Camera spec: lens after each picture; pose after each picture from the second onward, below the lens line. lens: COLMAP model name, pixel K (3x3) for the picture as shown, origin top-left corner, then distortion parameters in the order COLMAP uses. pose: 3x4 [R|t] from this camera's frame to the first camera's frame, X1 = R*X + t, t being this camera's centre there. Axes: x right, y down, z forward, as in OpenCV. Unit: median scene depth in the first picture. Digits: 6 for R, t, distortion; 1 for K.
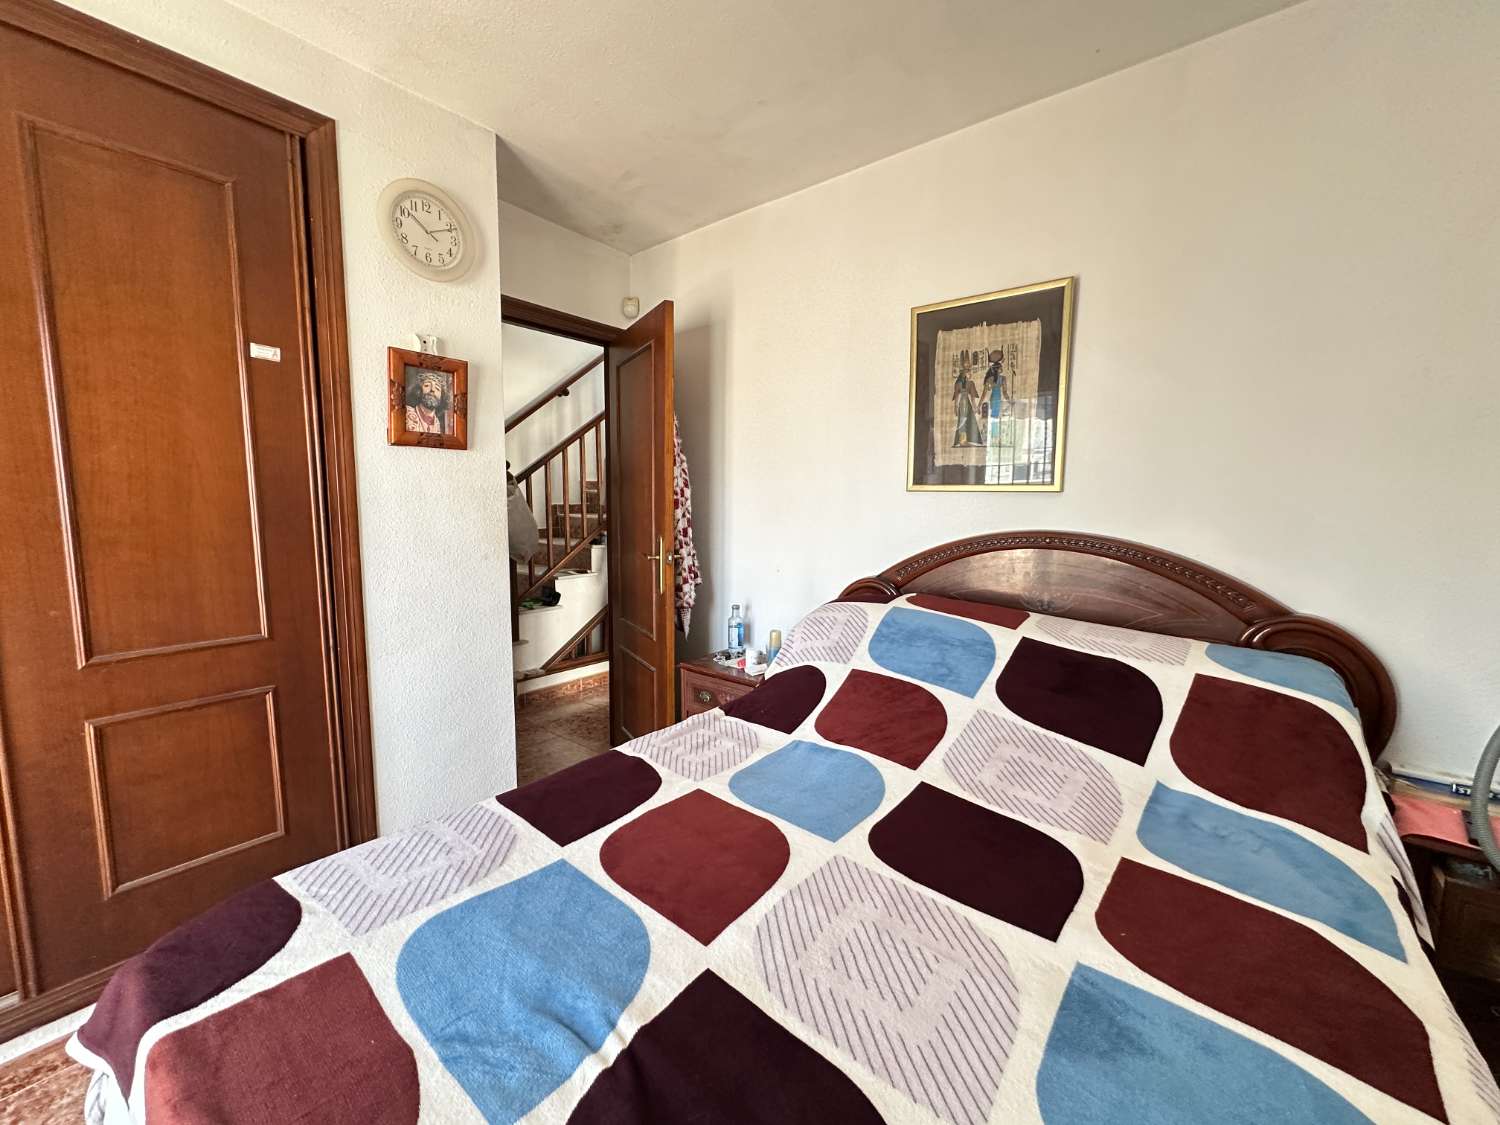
lens RADIAL K [[596.7, 0, 748.1], [0, 596.7, 561.7], [0, 0, 1]] dist [-0.003207, 0.000896]
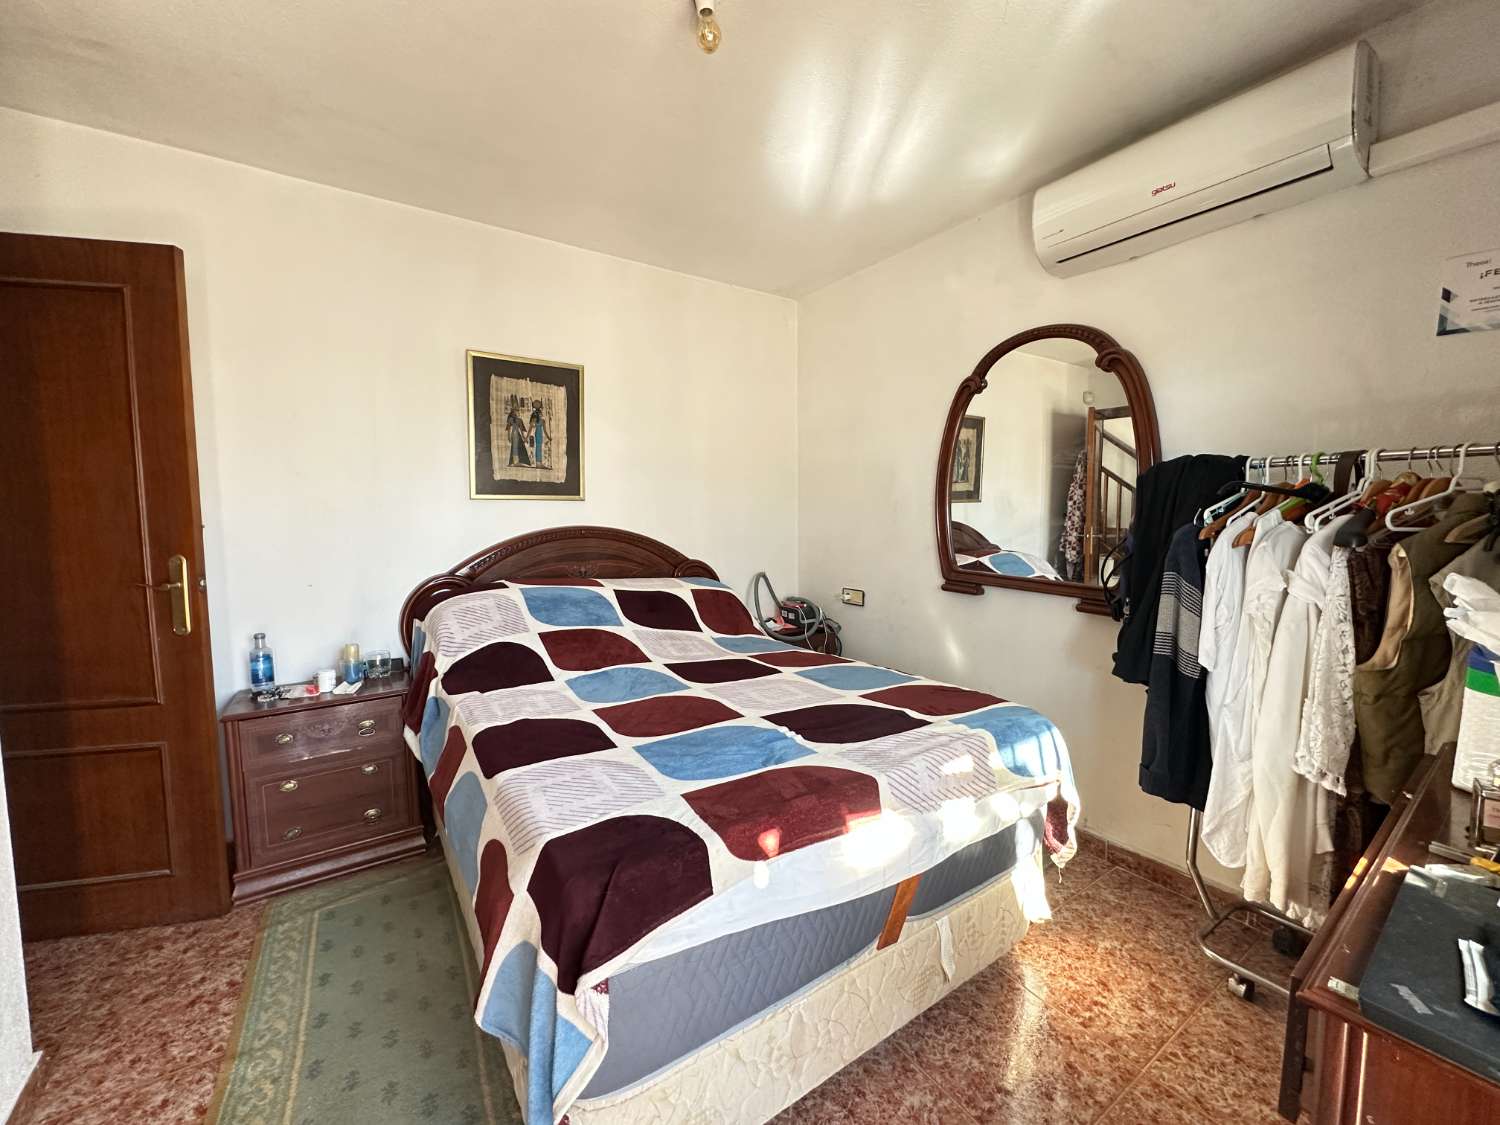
lens RADIAL K [[596.7, 0, 744.8], [0, 596.7, 560.1], [0, 0, 1]] dist [-0.003207, 0.000896]
pose [[0.310246, -0.085683, 0.946787, -0.783004], [0.106173, 0.992822, 0.055058, -0.004185], [-0.944709, 0.083442, 0.317116, 0.116522]]
